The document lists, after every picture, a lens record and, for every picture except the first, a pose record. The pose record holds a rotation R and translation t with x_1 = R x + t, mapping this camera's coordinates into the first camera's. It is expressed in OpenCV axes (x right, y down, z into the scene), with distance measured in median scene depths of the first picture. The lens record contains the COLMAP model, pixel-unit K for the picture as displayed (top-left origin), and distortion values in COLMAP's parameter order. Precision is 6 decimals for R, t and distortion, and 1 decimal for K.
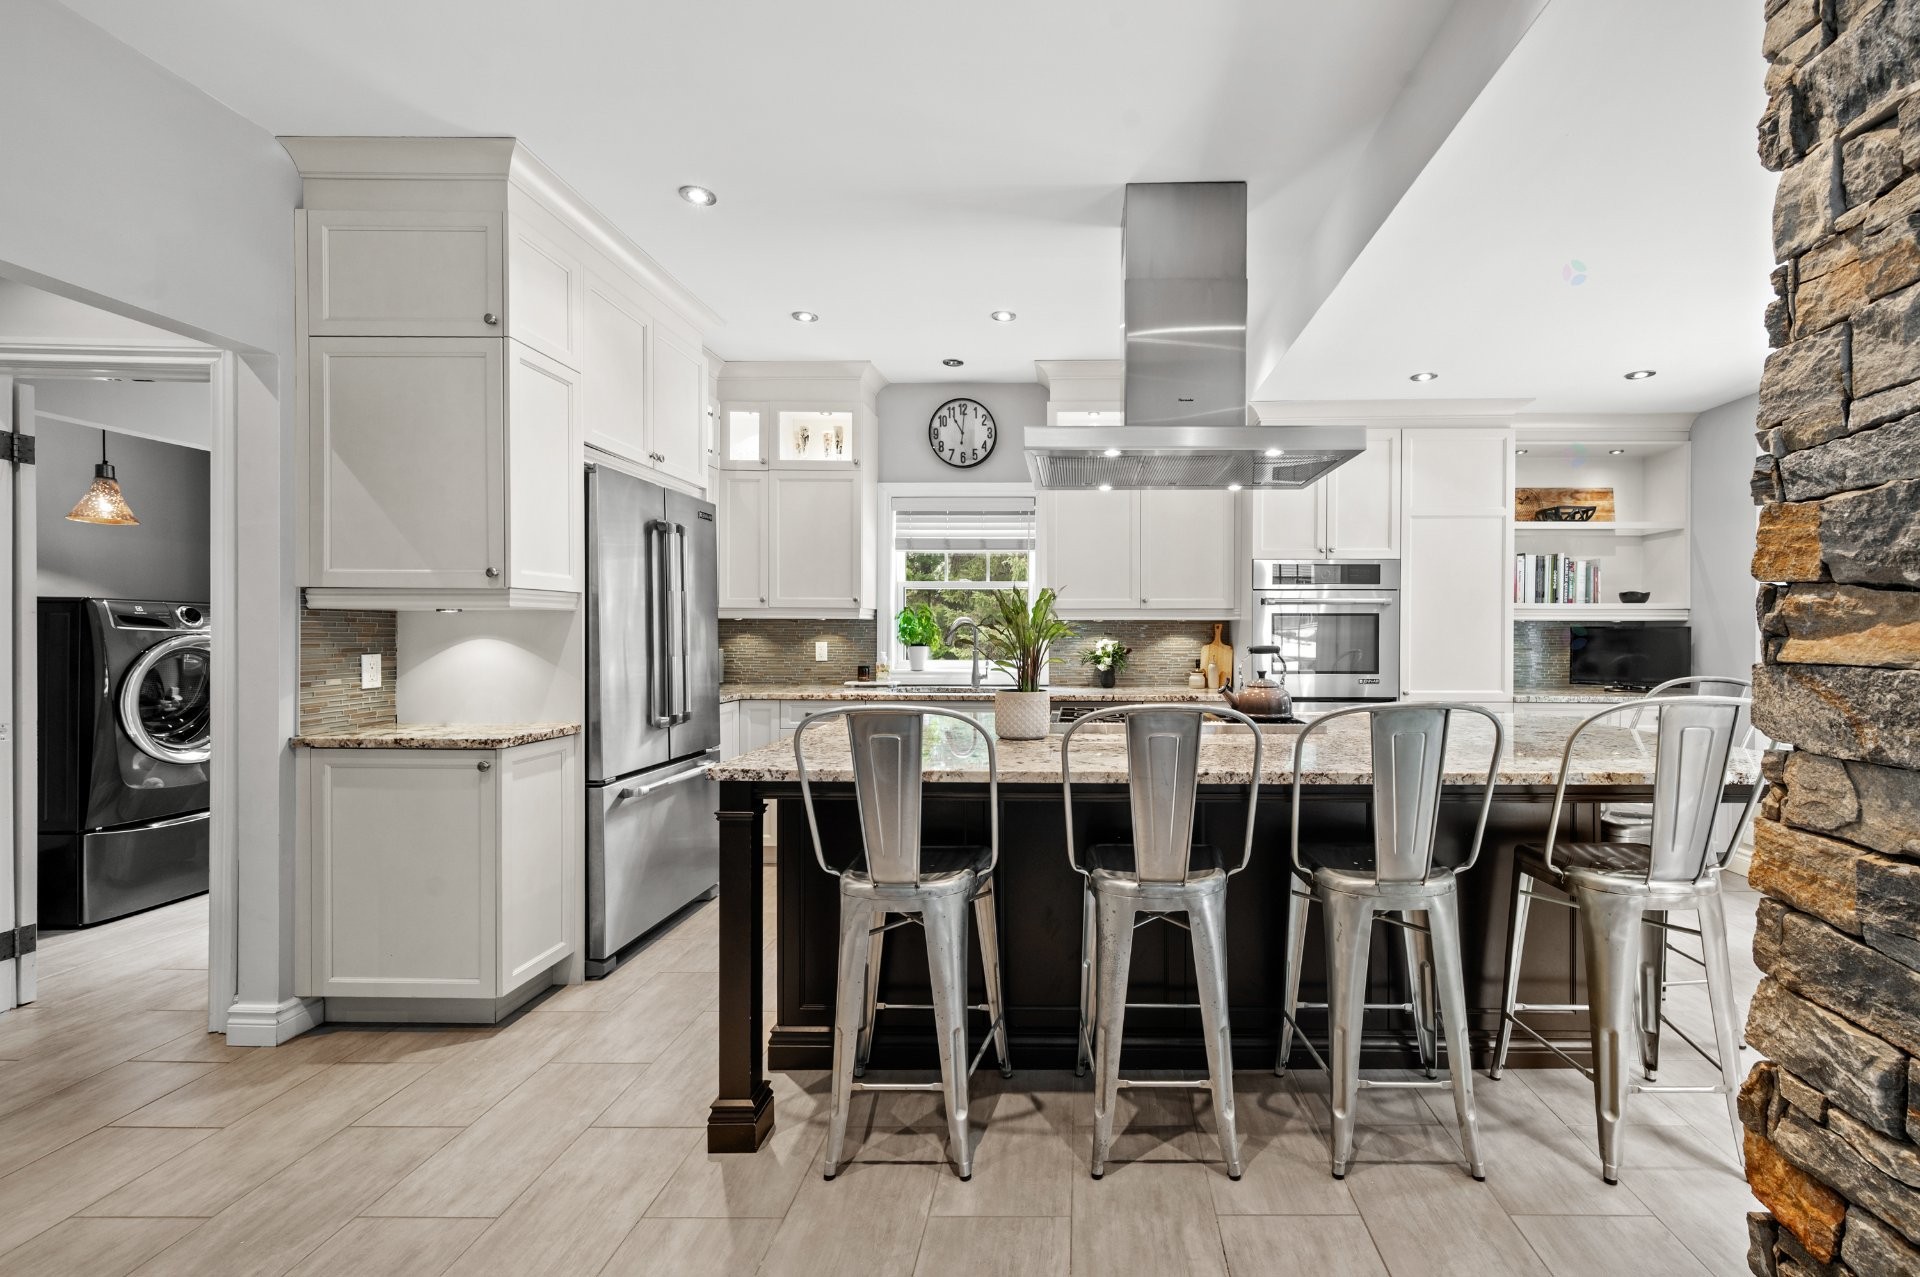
lens RADIAL K [[771.7, 0, 960.8], [0, 771.7, 633.6], [0, 0, 1]] dist [-0.000751, -0.000036]
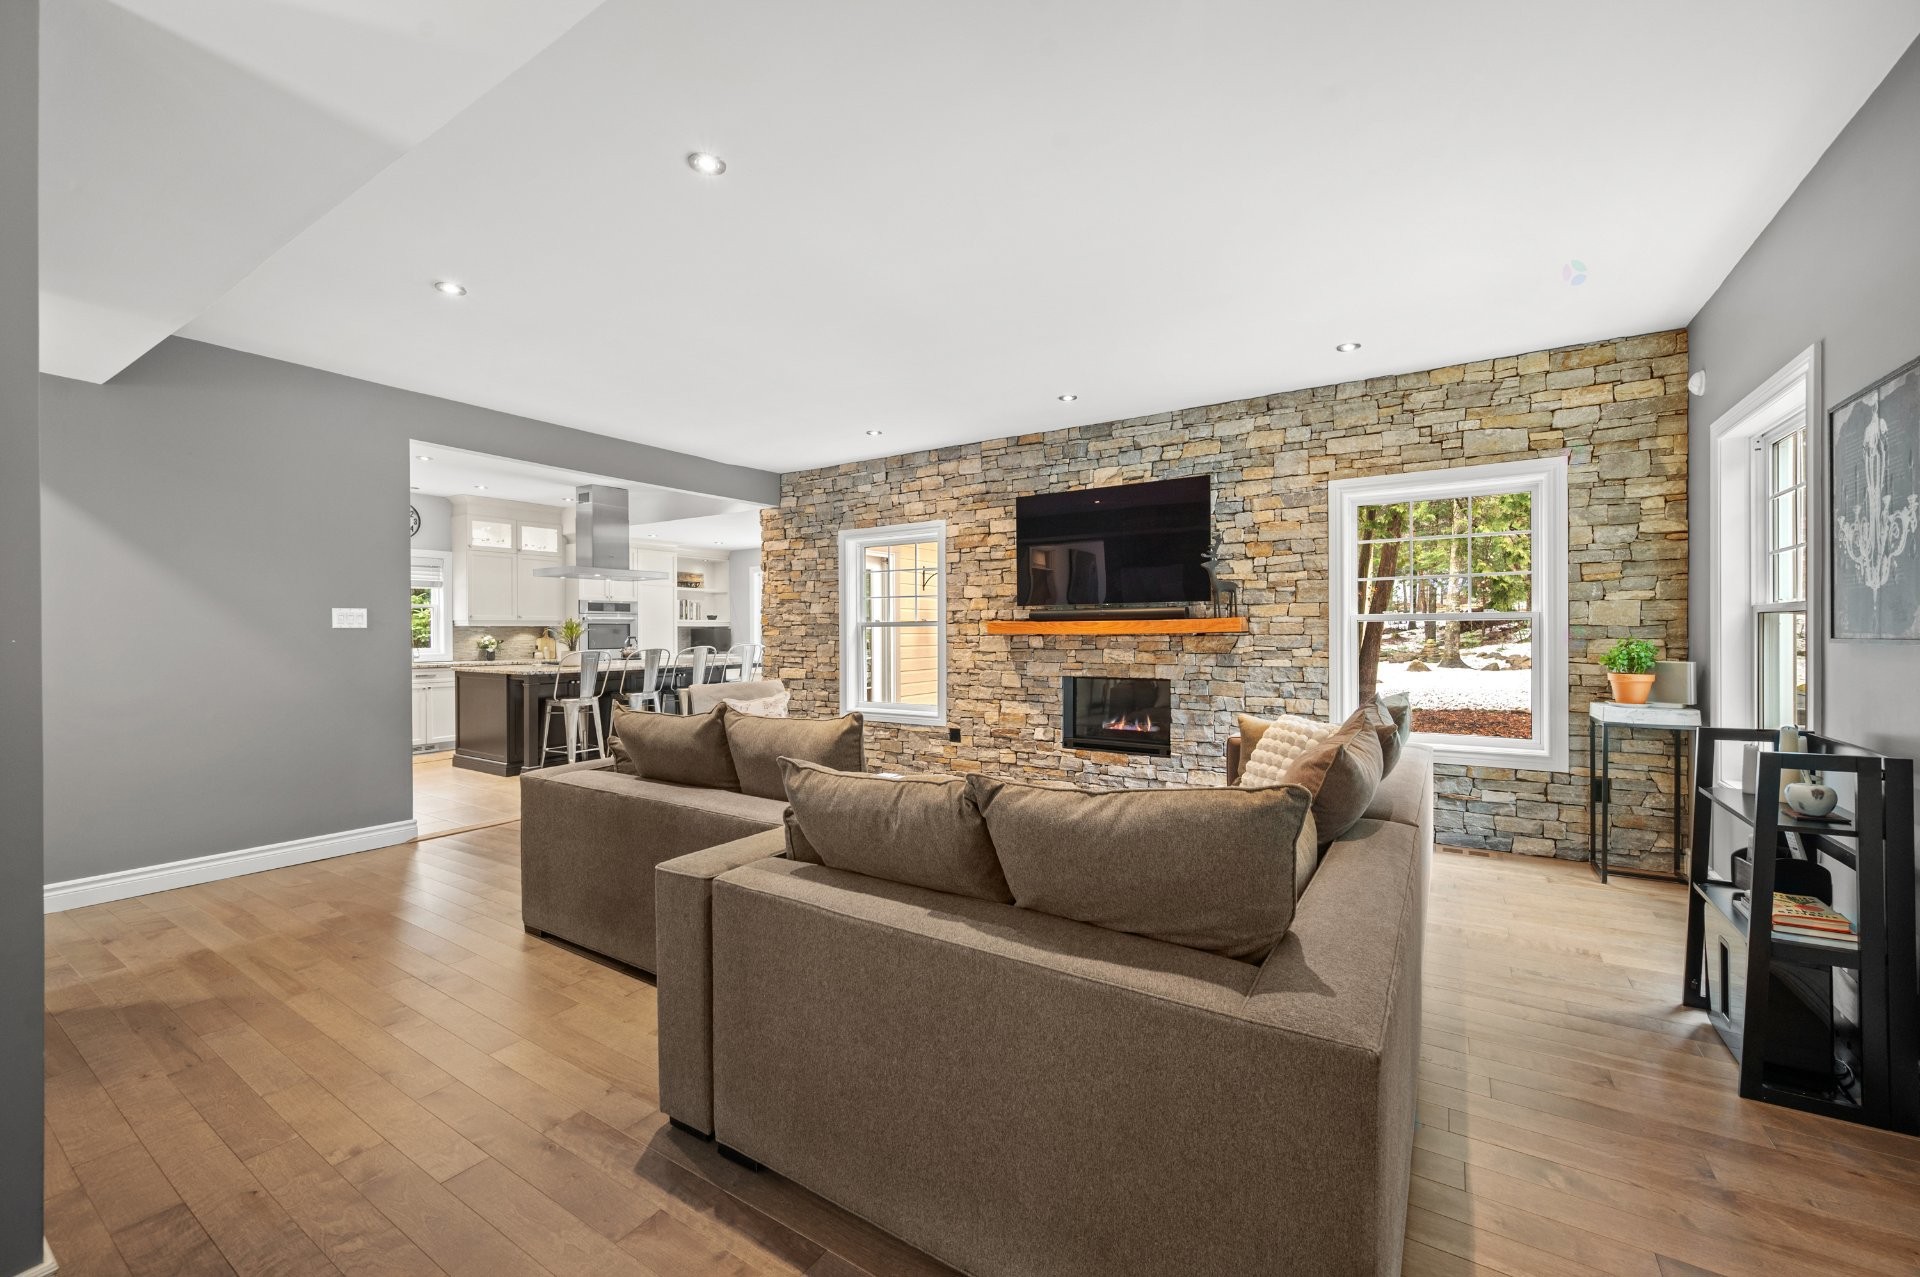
lens RADIAL K [[771.7, 0, 960.8], [0, 771.7, 633.6], [0, 0, 1]] dist [-0.000751, -0.000036]
pose [[0.551057, -0.005801, 0.834448, -0.844952], [0.013735, 0.999903, -0.002118, 0.024113], [-0.834355, 0.012628, 0.551083, -1.146370]]
